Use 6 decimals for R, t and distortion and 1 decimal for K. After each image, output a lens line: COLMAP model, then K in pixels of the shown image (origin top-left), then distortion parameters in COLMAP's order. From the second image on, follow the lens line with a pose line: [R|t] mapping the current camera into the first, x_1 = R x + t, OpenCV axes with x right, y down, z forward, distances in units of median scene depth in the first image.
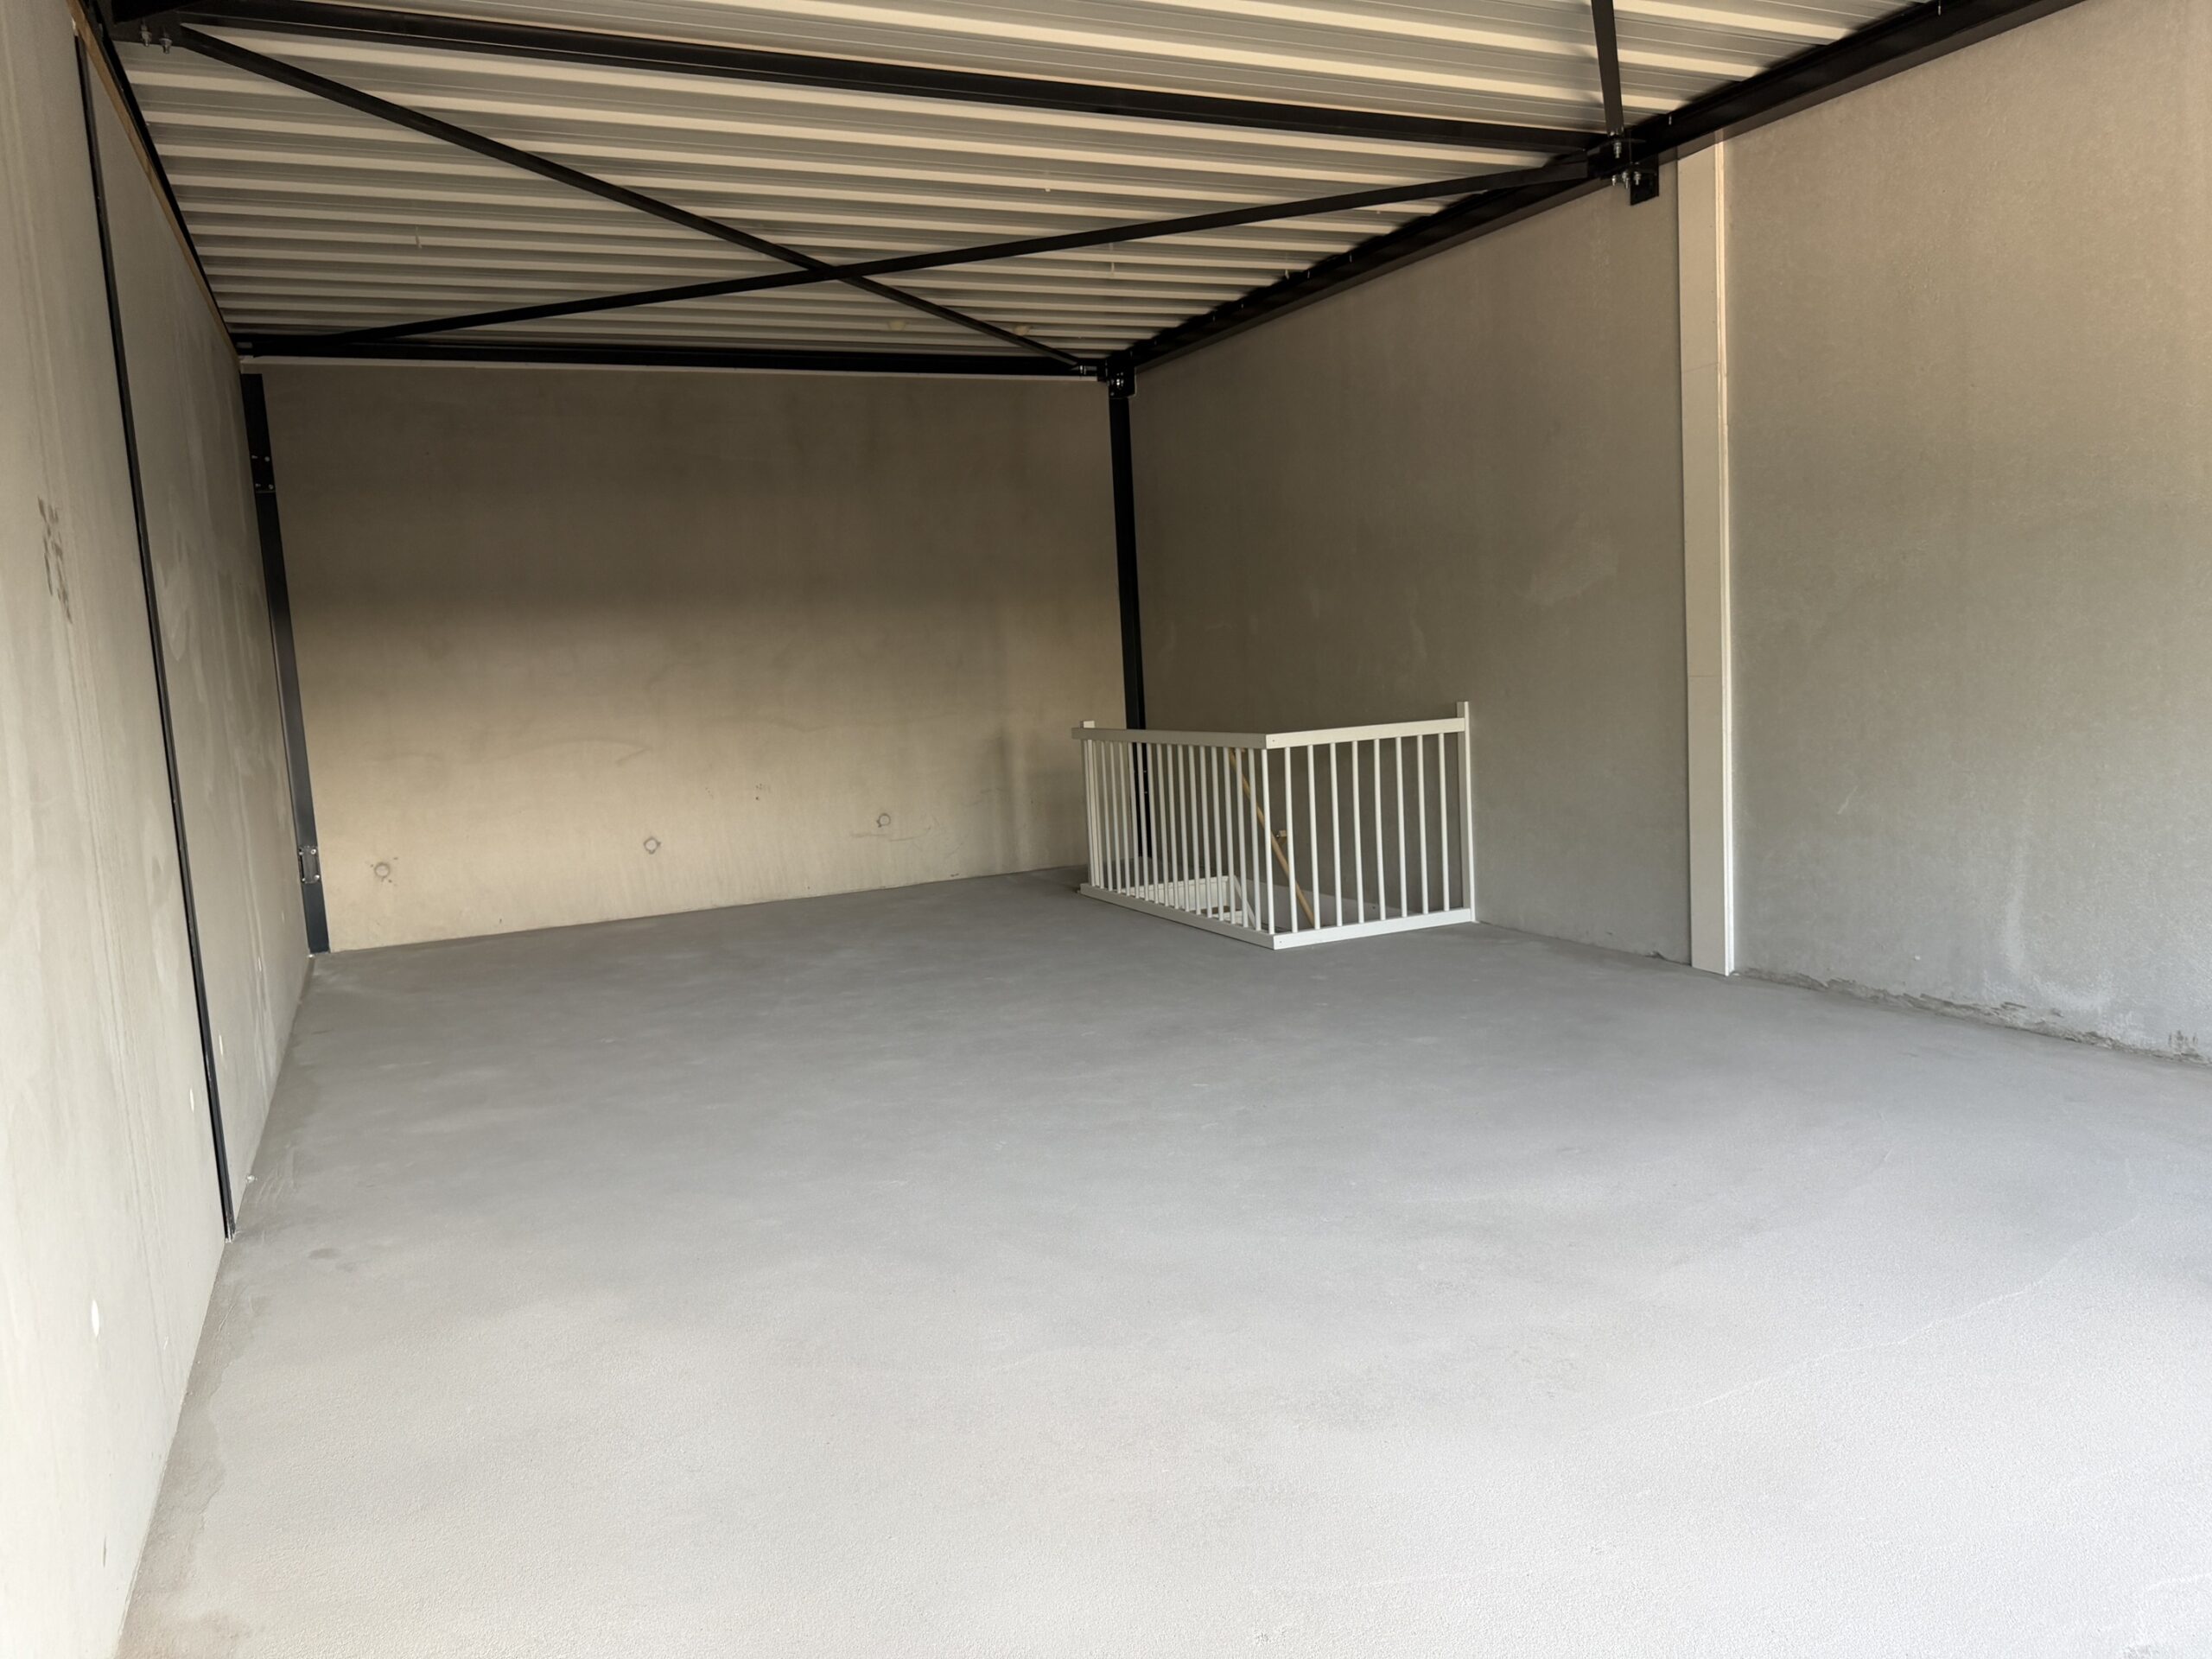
lens RADIAL K [[1587.5, 0, 1099.9], [0, 1587.5, 827.7], [0, 0, 1]] dist [0.034776, -0.043702]
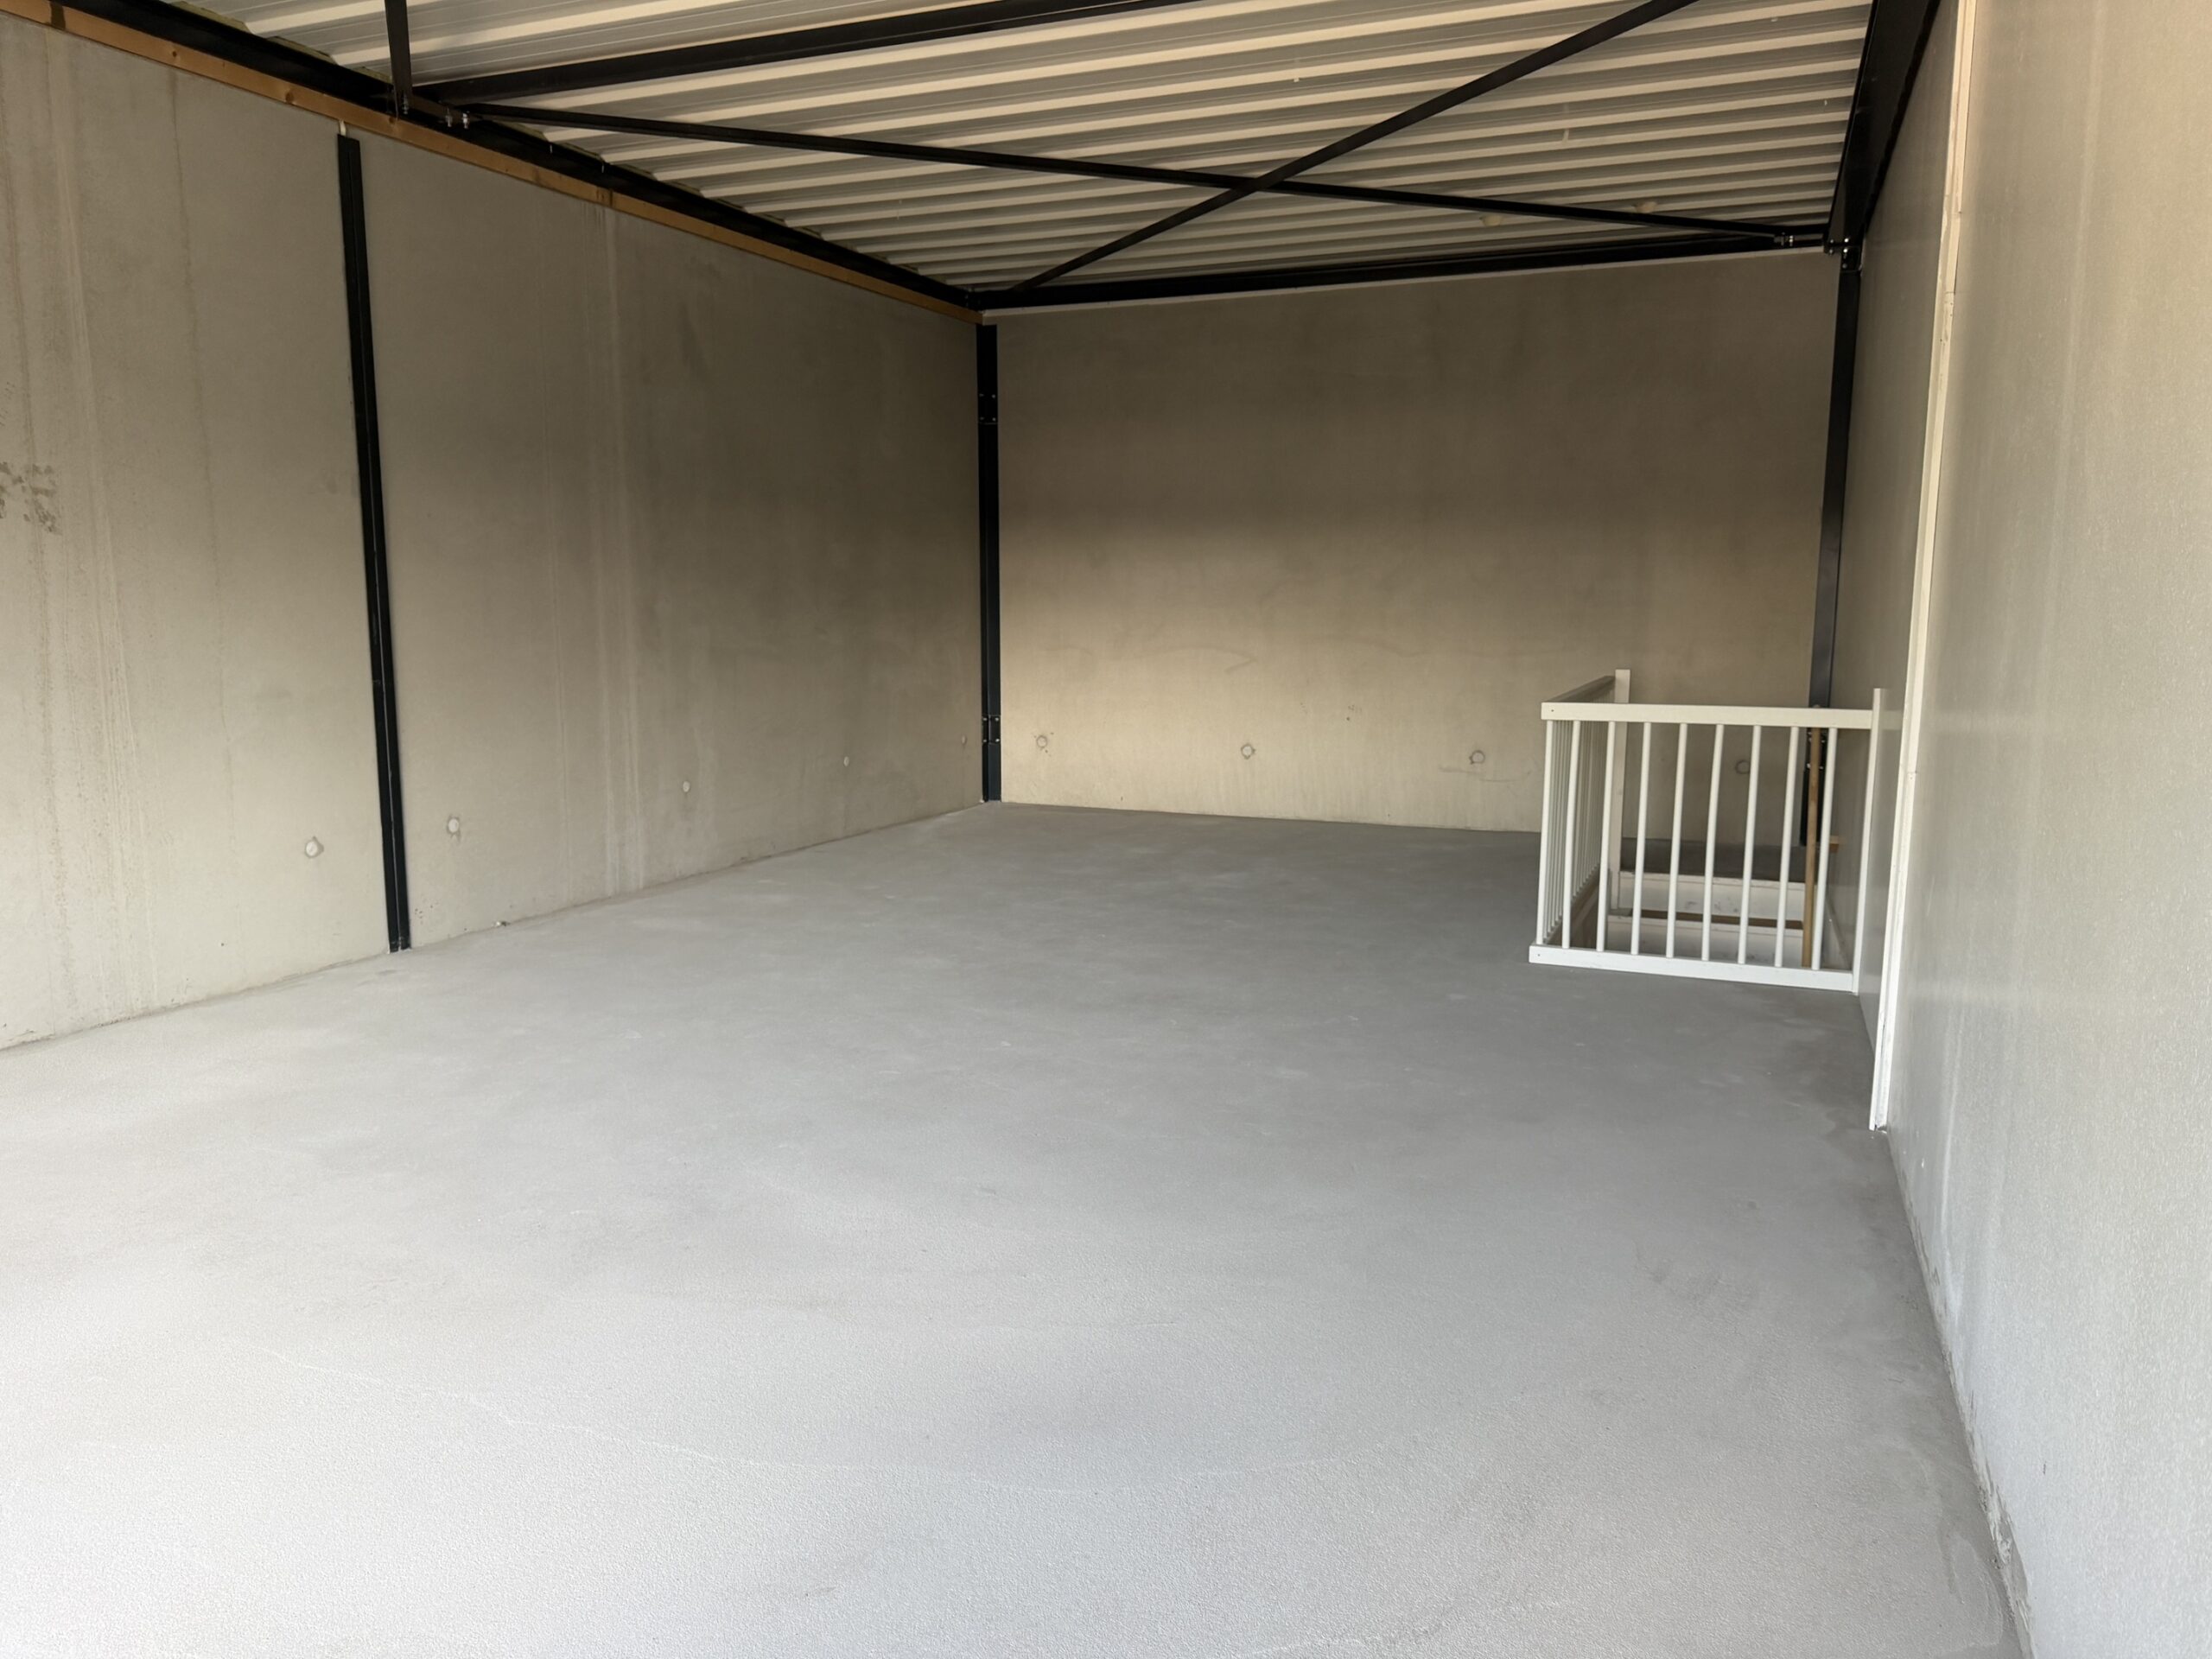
lens RADIAL K [[1587.5, 0, 1099.0], [0, 1587.5, 840.8], [0, 0, 1]] dist [0.034776, -0.043702]
pose [[0.675185, 0.168813, -0.718072, 0.437275], [-0.116859, 0.985647, 0.121838, -0.048979], [0.728333, 0.001650, 0.685221, 0.206366]]
